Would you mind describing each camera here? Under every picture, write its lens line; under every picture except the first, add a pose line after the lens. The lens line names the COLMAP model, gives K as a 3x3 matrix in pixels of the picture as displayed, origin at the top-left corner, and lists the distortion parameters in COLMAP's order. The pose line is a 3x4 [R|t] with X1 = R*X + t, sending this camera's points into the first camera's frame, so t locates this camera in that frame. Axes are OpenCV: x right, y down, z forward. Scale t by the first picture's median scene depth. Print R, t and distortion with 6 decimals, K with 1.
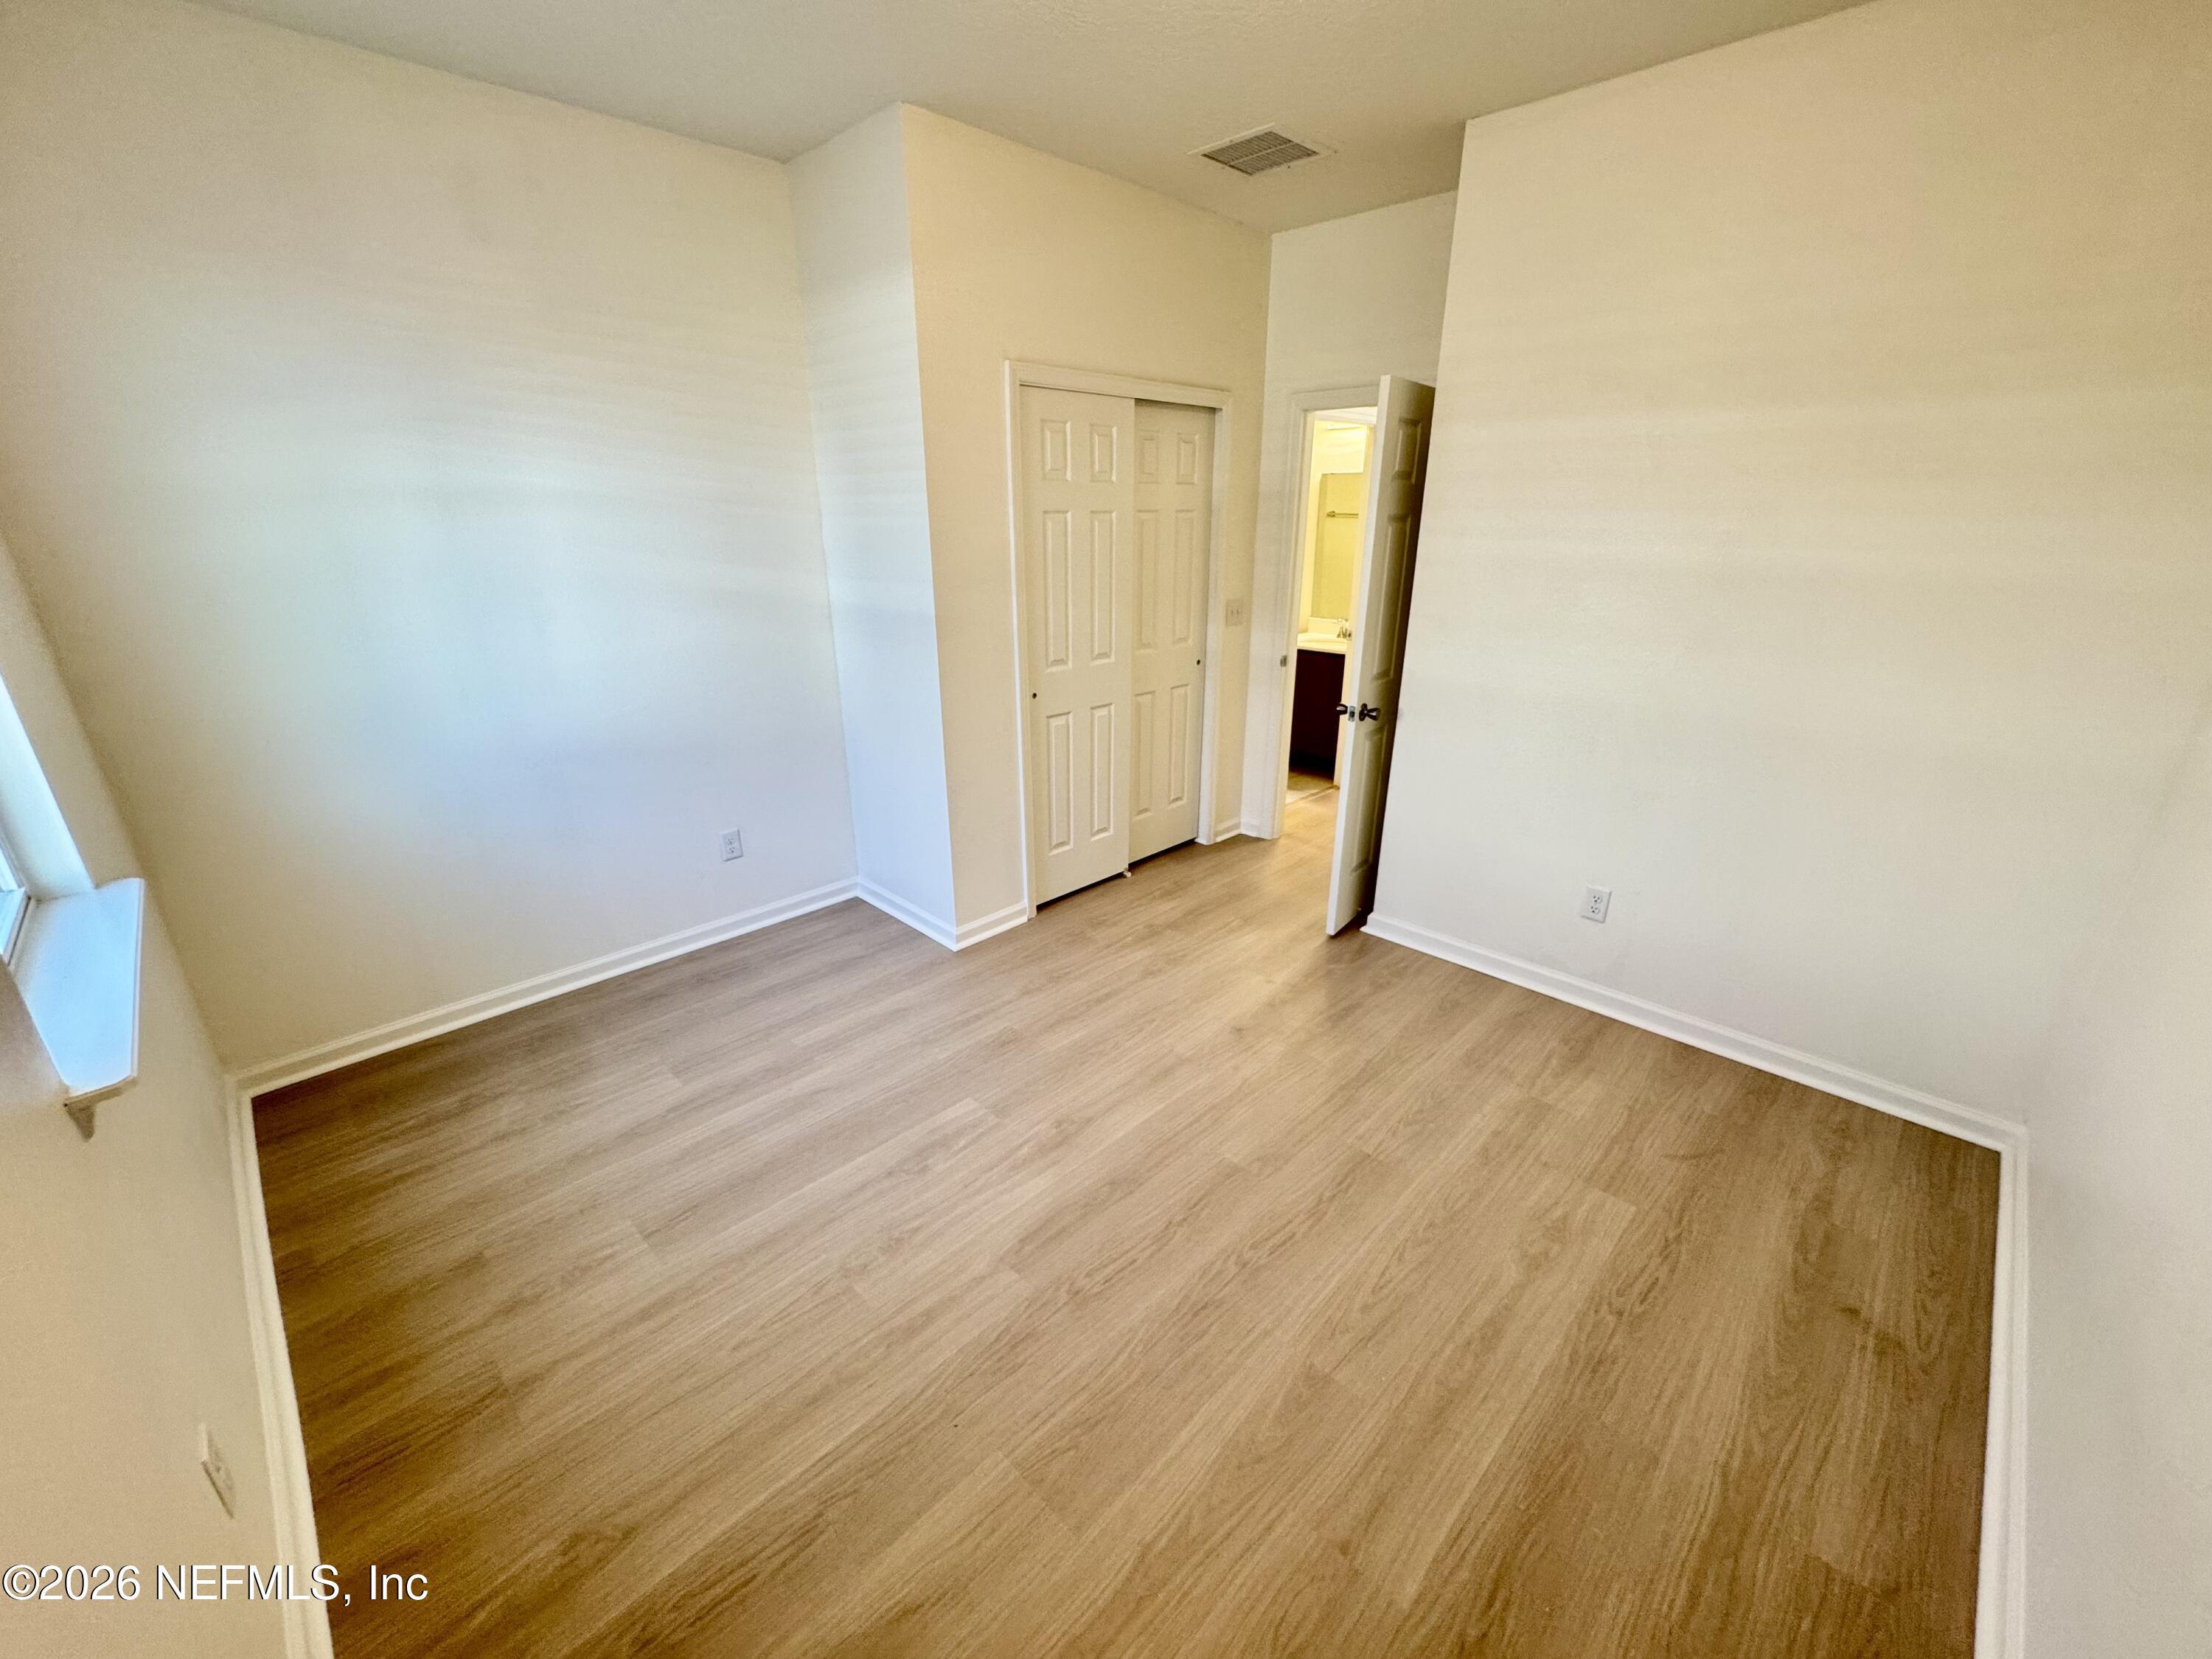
lens RADIAL K [[882.1, 0, 1106.0], [0, 882.1, 829.5], [0, 0, 1]] dist [-0.016071, 0.000013]
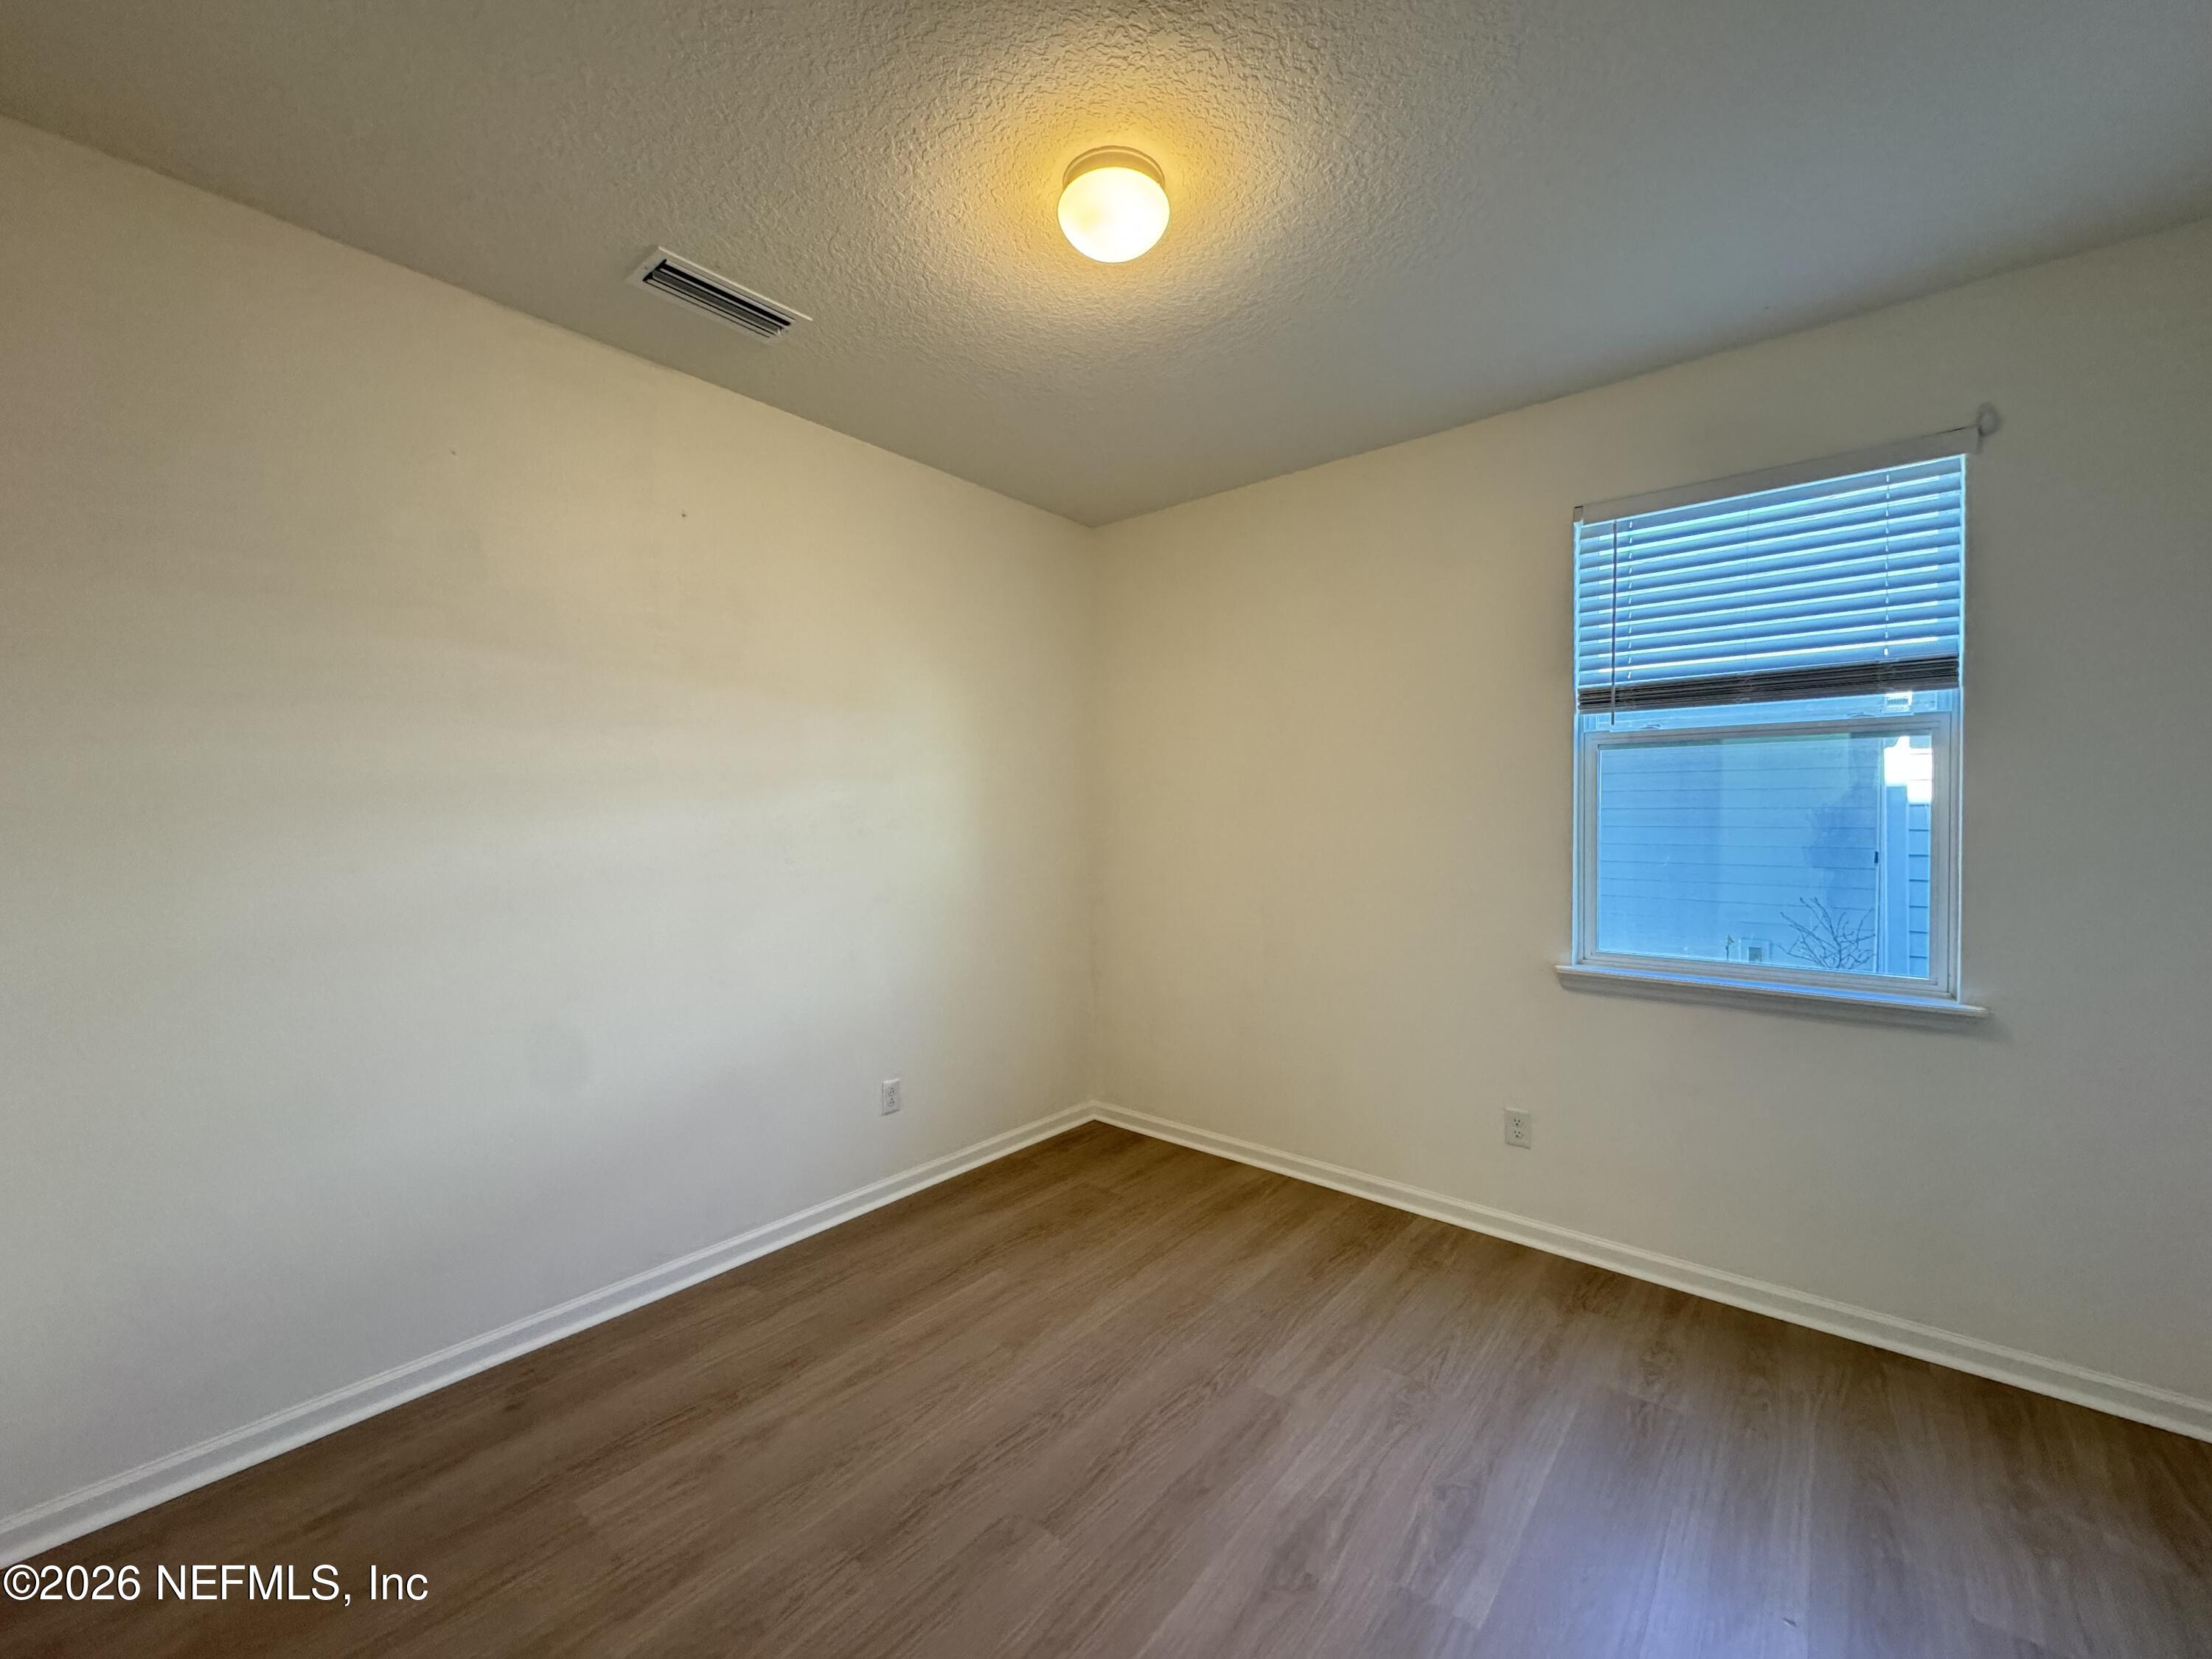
lens RADIAL K [[884.2, 0, 1106.0], [0, 884.2, 829.5], [0, 0, 1]] dist [0.000148, 0.000016]
pose [[-0.996424, 0.002810, -0.084449, 0.184422], [-0.027253, 0.935346, 0.352682, -0.513893], [0.079980, 0.353722, -0.931925, 1.729450]]
